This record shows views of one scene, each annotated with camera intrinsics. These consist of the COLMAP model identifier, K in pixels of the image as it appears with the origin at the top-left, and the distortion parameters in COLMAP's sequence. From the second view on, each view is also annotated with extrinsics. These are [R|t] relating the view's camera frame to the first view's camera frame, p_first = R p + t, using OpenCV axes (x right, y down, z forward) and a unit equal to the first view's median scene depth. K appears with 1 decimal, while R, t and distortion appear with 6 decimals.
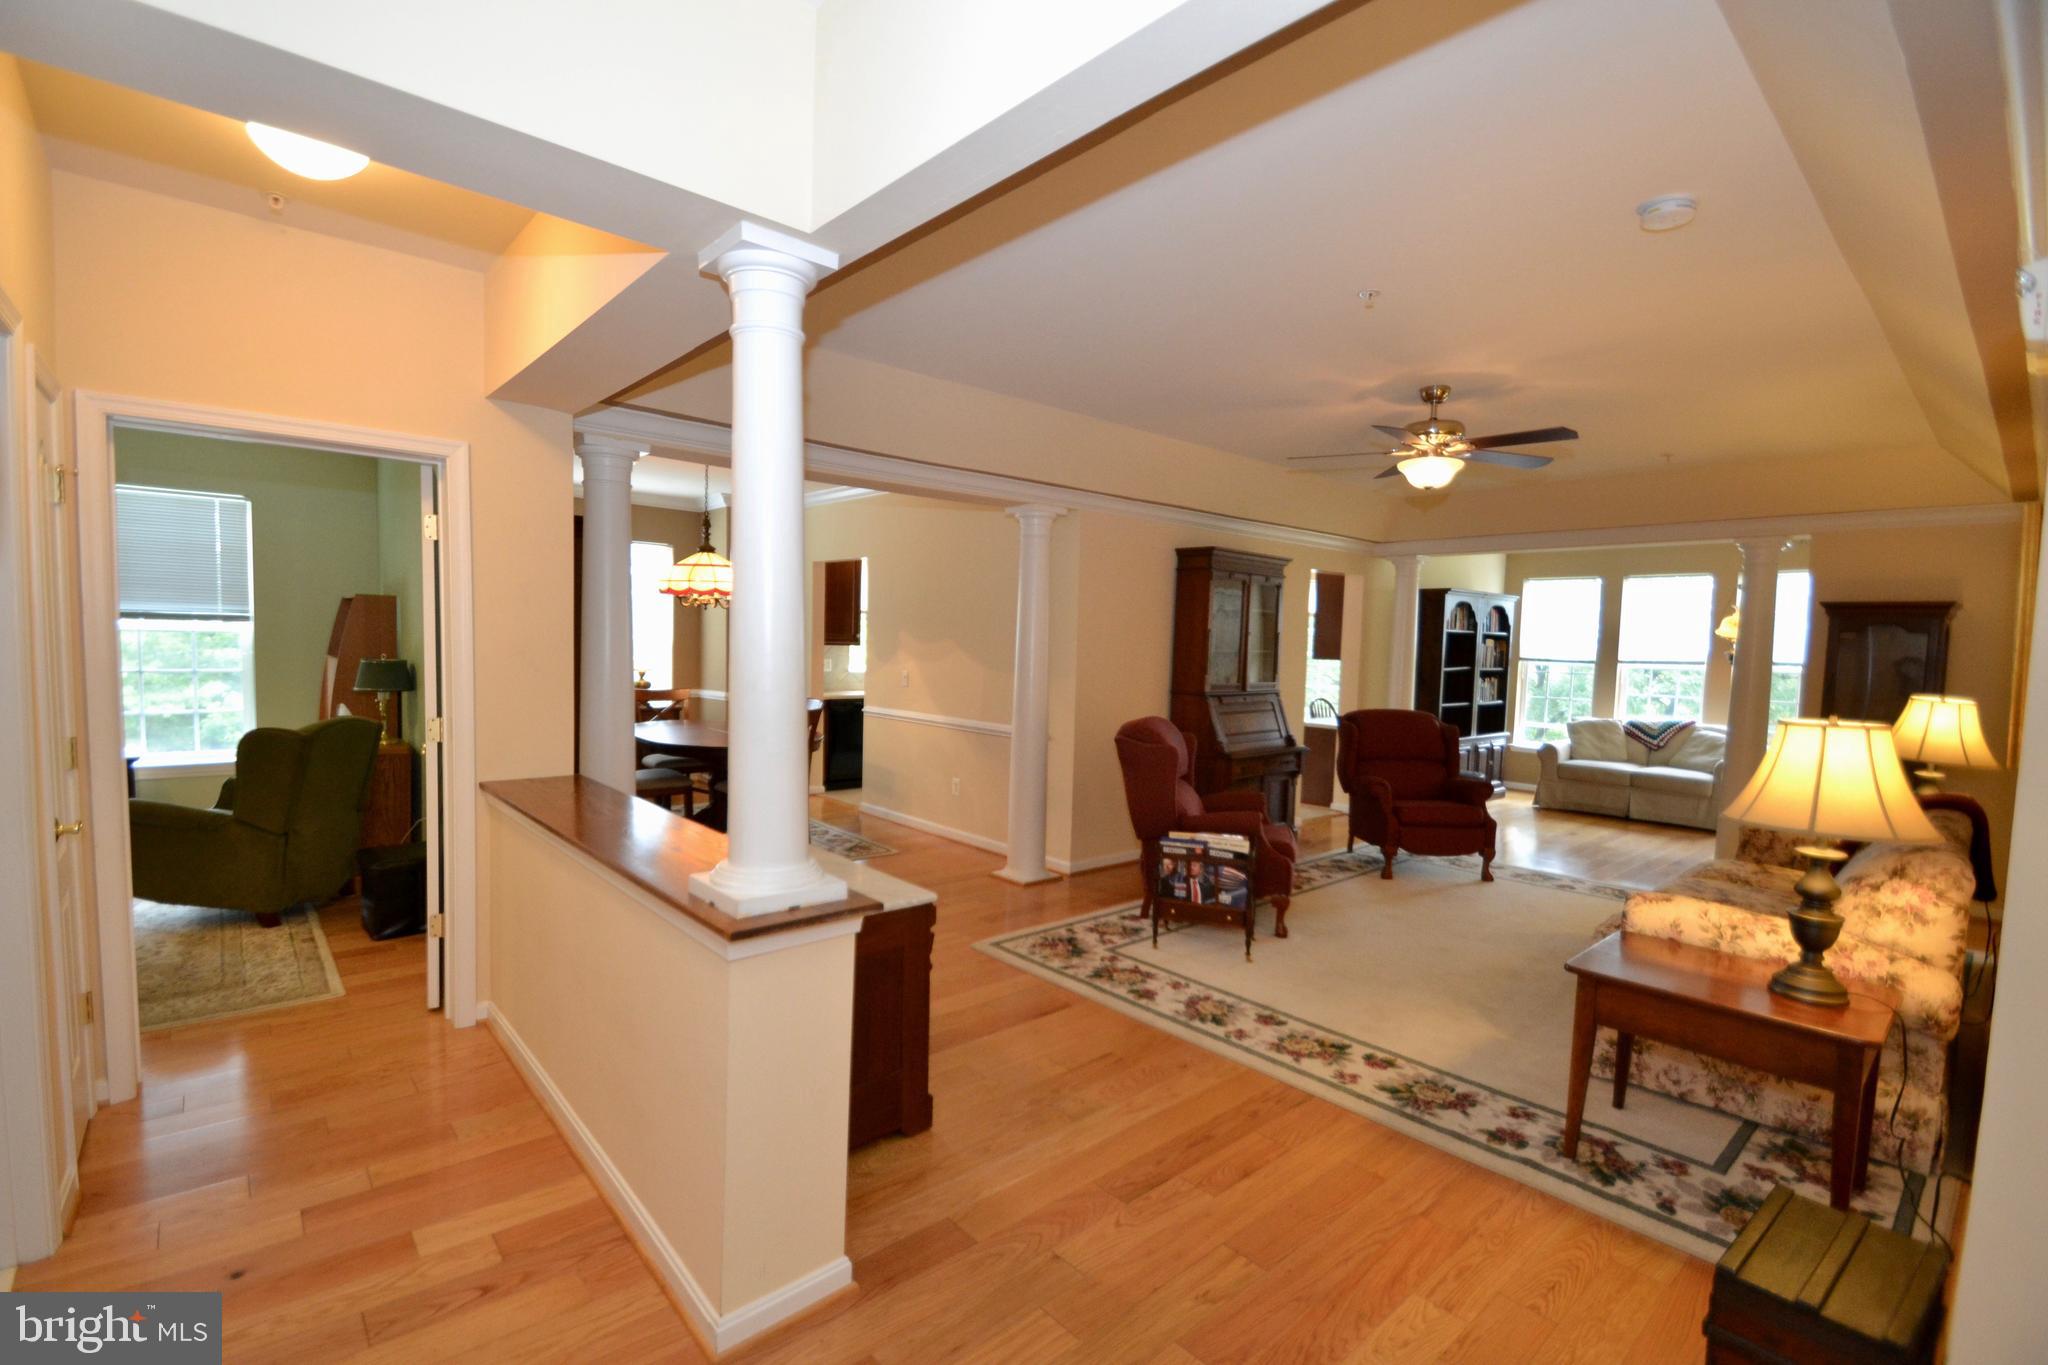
lens RADIAL K [[909.1, 0, 1003.6], [0, 909.1, 700.4], [0, 0, 1]] dist [0.015329, -0.017865]
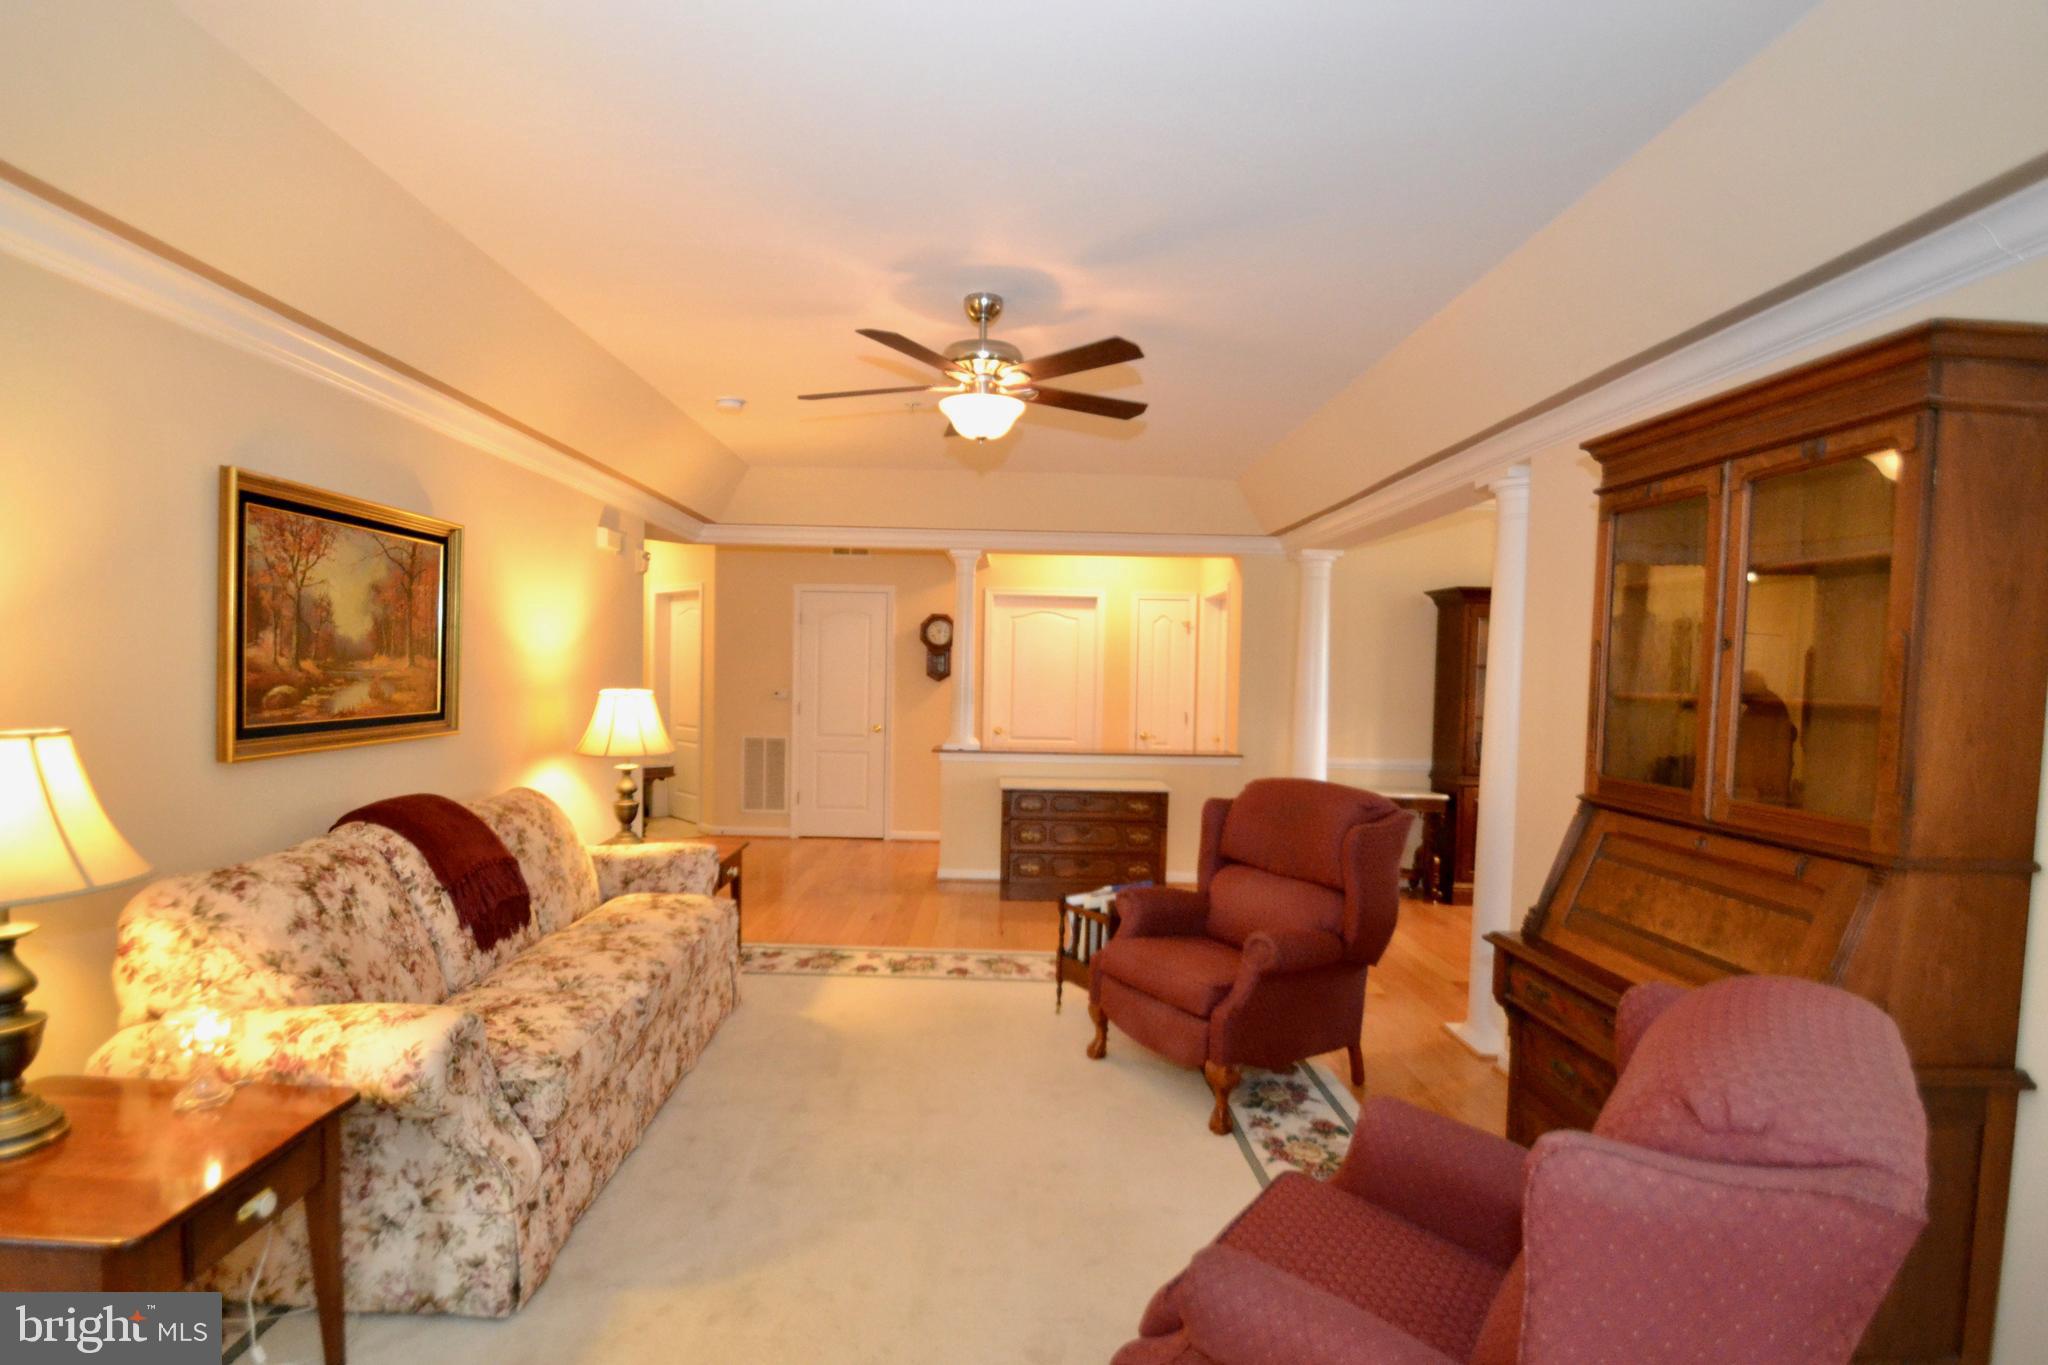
lens RADIAL K [[959.9, 0, 1003.2], [0, 959.9, 697.4], [0, 0, 1]] dist [0.001278, 0.000334]
pose [[-0.651121, -0.016994, -0.758784, 1.198245], [-0.090471, 0.994359, 0.055365, -0.086054], [0.753563, 0.104697, -0.648985, 1.786809]]
